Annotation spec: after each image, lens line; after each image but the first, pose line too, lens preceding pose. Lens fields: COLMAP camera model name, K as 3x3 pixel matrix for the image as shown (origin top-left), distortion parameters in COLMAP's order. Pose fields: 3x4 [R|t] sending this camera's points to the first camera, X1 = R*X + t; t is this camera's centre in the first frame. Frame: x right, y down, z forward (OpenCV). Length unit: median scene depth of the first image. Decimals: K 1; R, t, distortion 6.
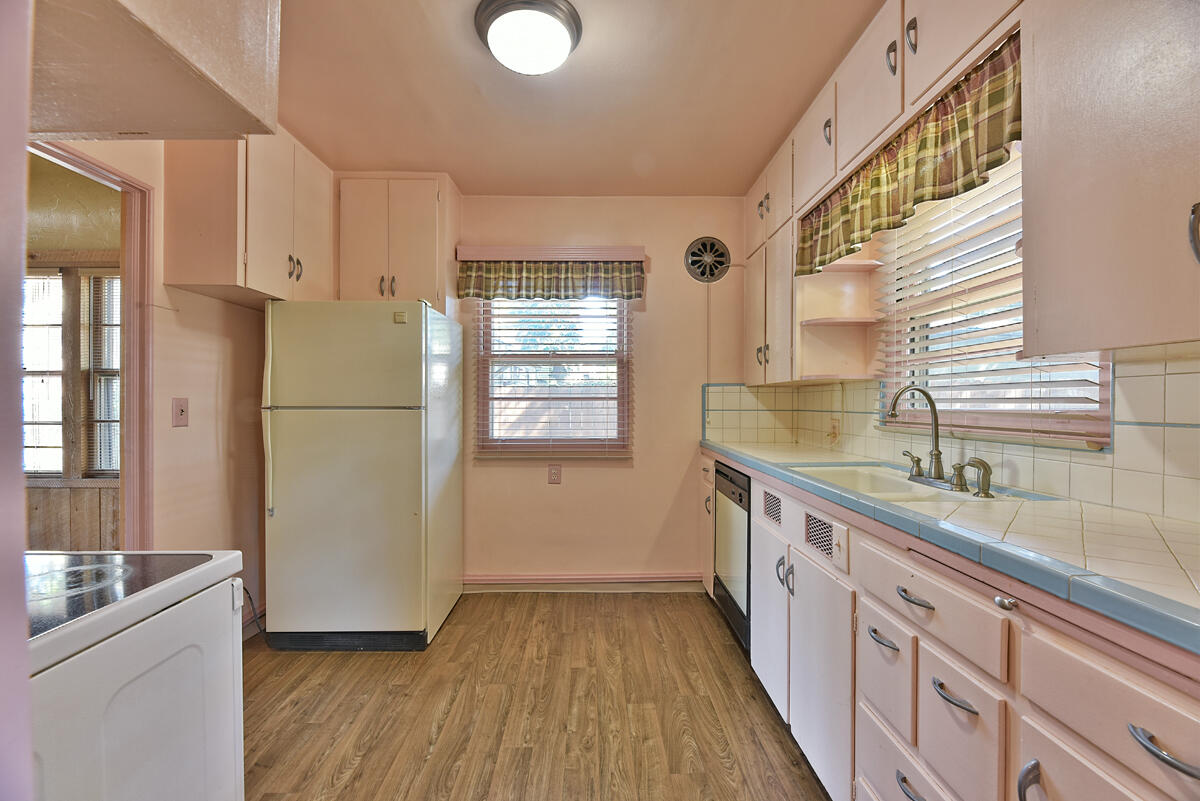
lens RADIAL K [[479.7, 0, 600.3], [0, 479.7, 402.6], [0, 0, 1]] dist [-0.001187, 0.000086]
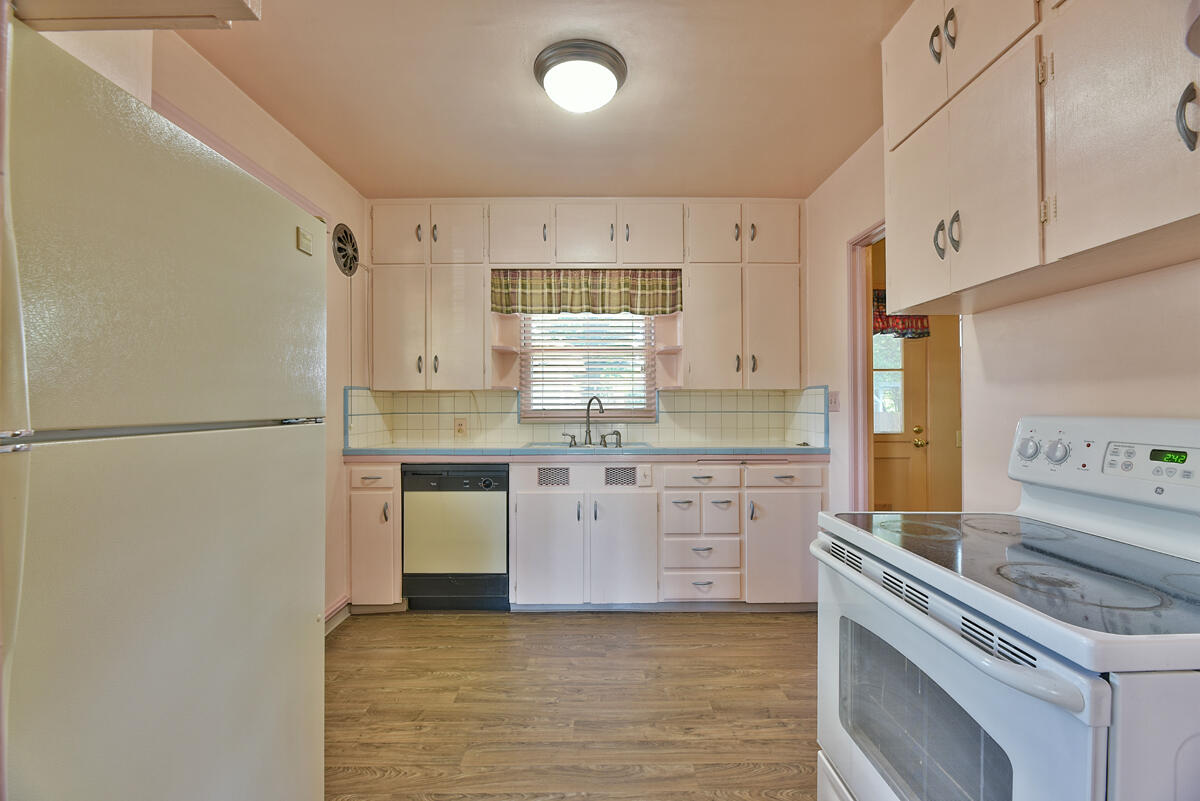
lens RADIAL K [[479.7, 0, 596.5], [0, 479.7, 402.7], [0, 0, 1]] dist [-0.001187, 0.000086]
pose [[0.021281, -0.002850, 0.999769, -1.133164], [0.003438, 0.999990, 0.002778, -0.014786], [-0.999768, 0.003378, 0.021291, 0.843033]]
